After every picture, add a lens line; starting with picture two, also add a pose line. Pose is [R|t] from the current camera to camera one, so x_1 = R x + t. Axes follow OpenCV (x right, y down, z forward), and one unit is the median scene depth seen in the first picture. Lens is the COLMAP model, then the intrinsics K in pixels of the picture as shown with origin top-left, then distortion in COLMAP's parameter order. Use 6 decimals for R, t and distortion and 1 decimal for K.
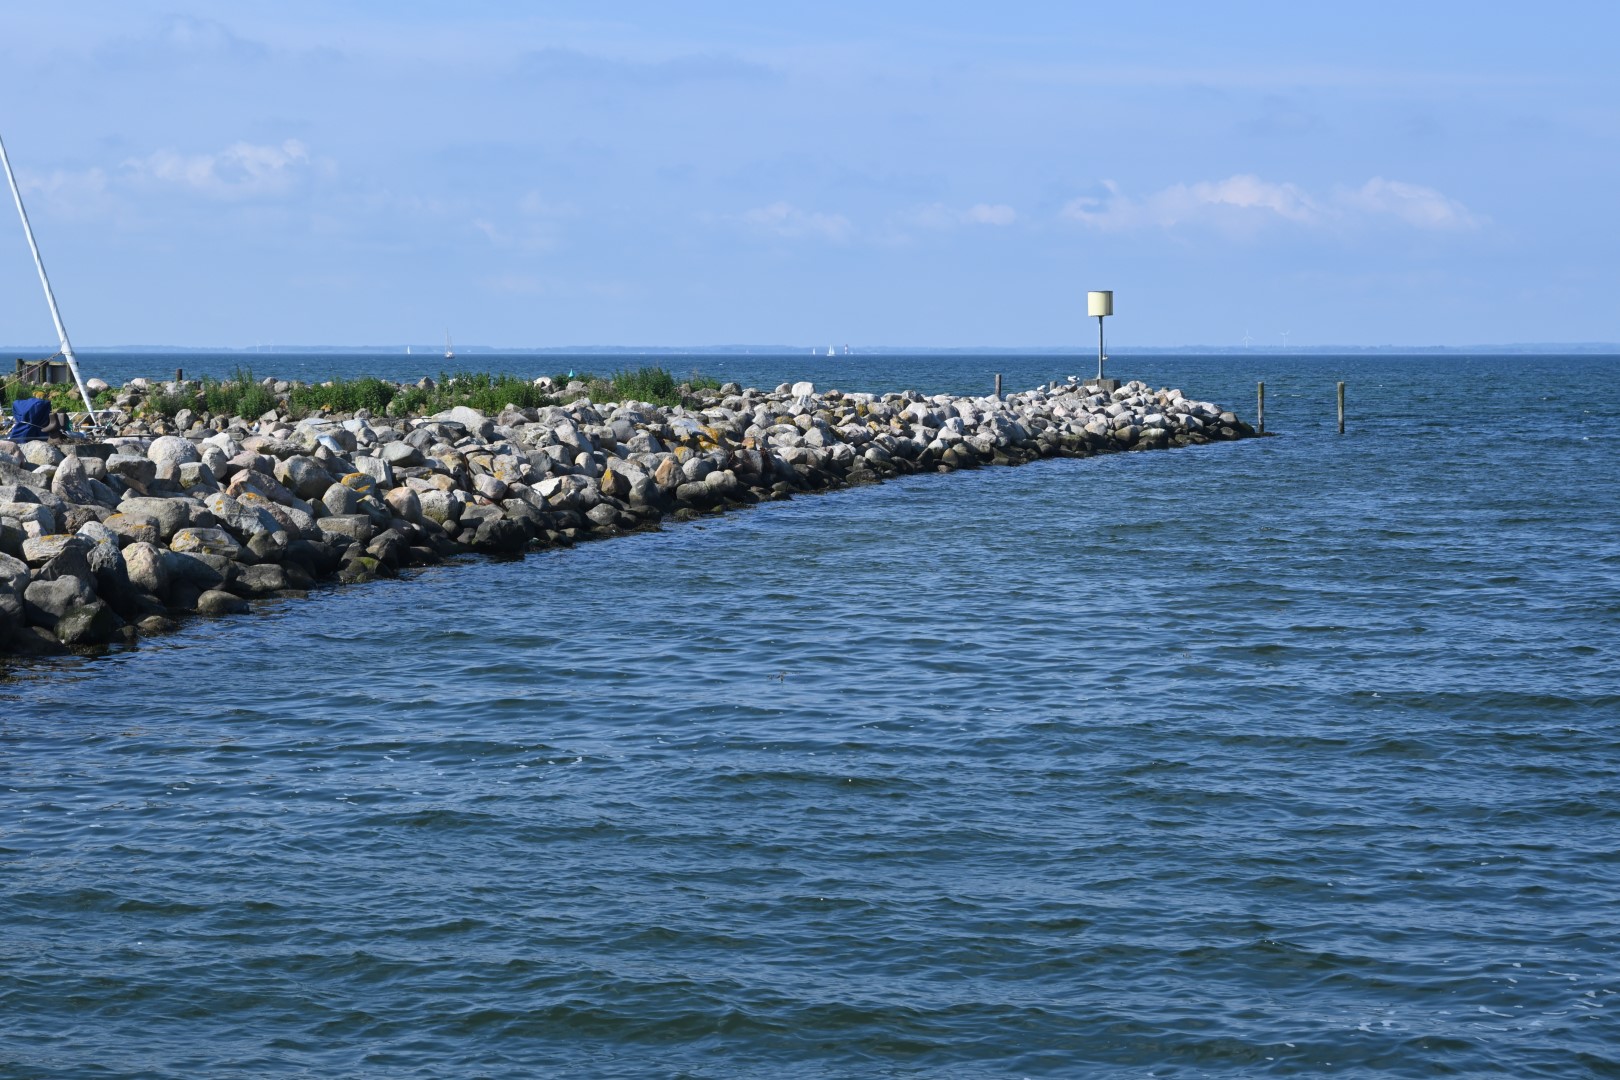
lens RADIAL K [[3457.3, 0, 811.4], [0, 3457.3, 543.0], [0, 0, 1]] dist [0.072492, 0.000000]
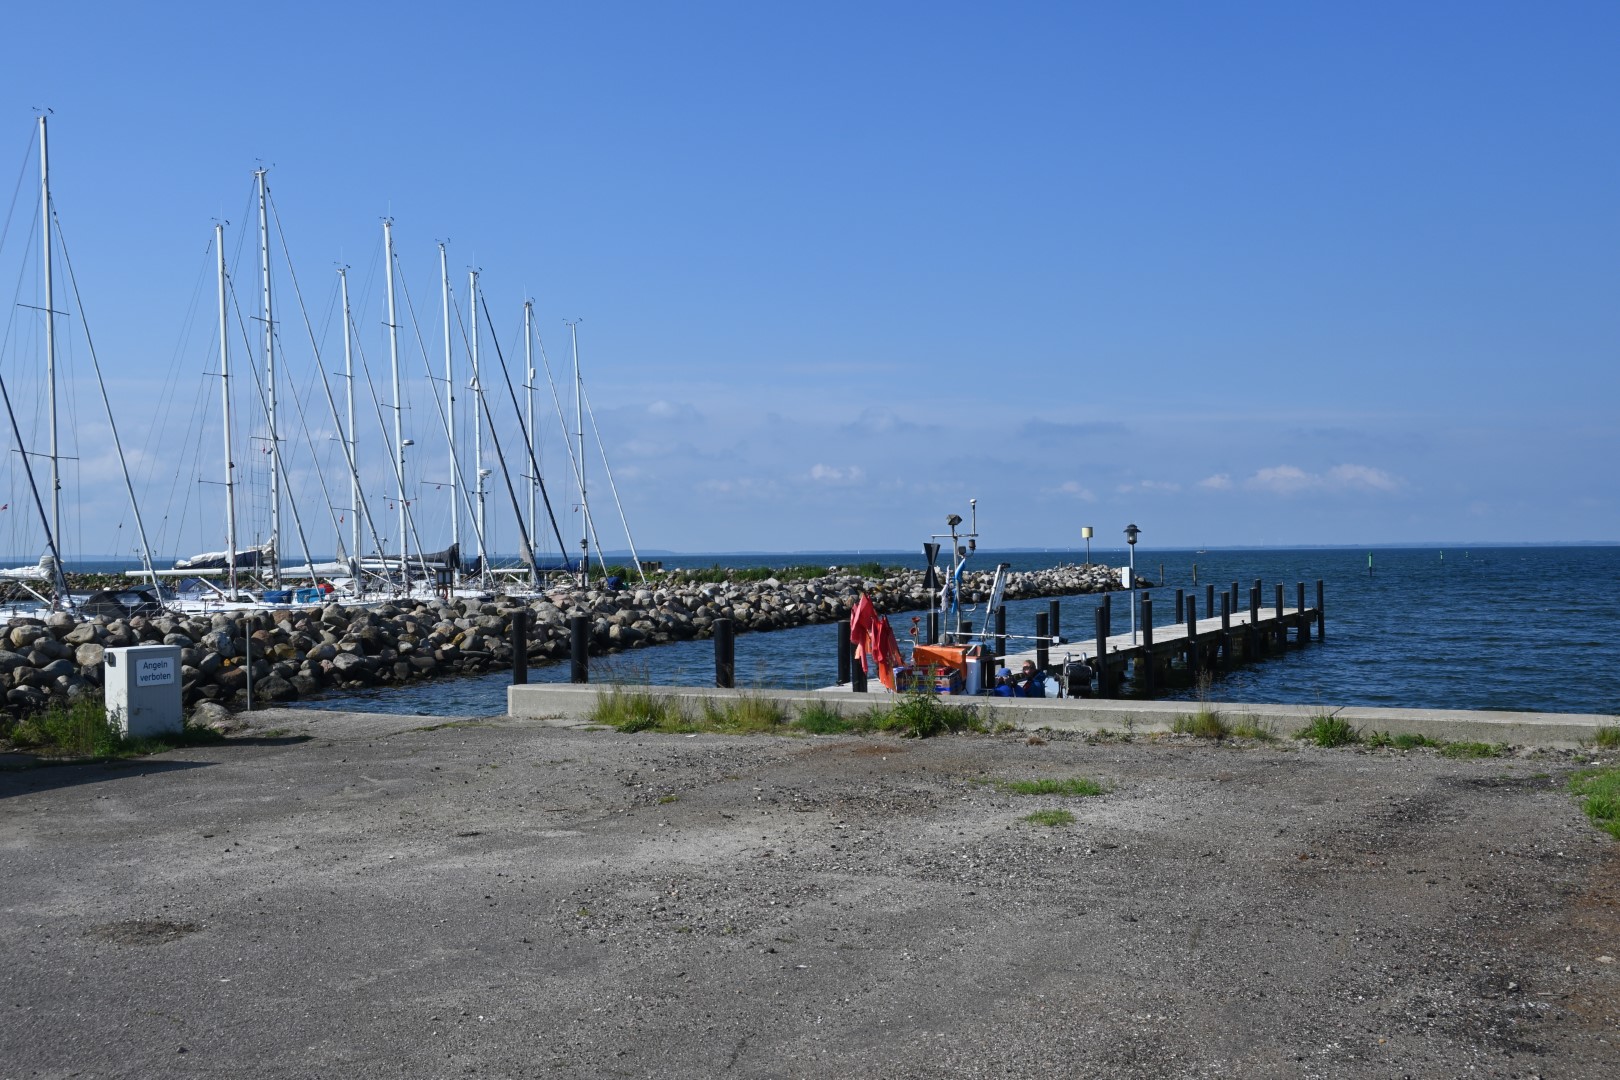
lens RADIAL K [[1608.3, 0, 809.6], [0, 1608.3, 543.3], [0, 0, 1]] dist [-0.027762, 0.000000]
pose [[0.985202, -0.012620, -0.170930, 0.159919], [0.002300, 0.998169, -0.060440, 0.010537], [0.171380, 0.059152, 0.983428, -0.265050]]
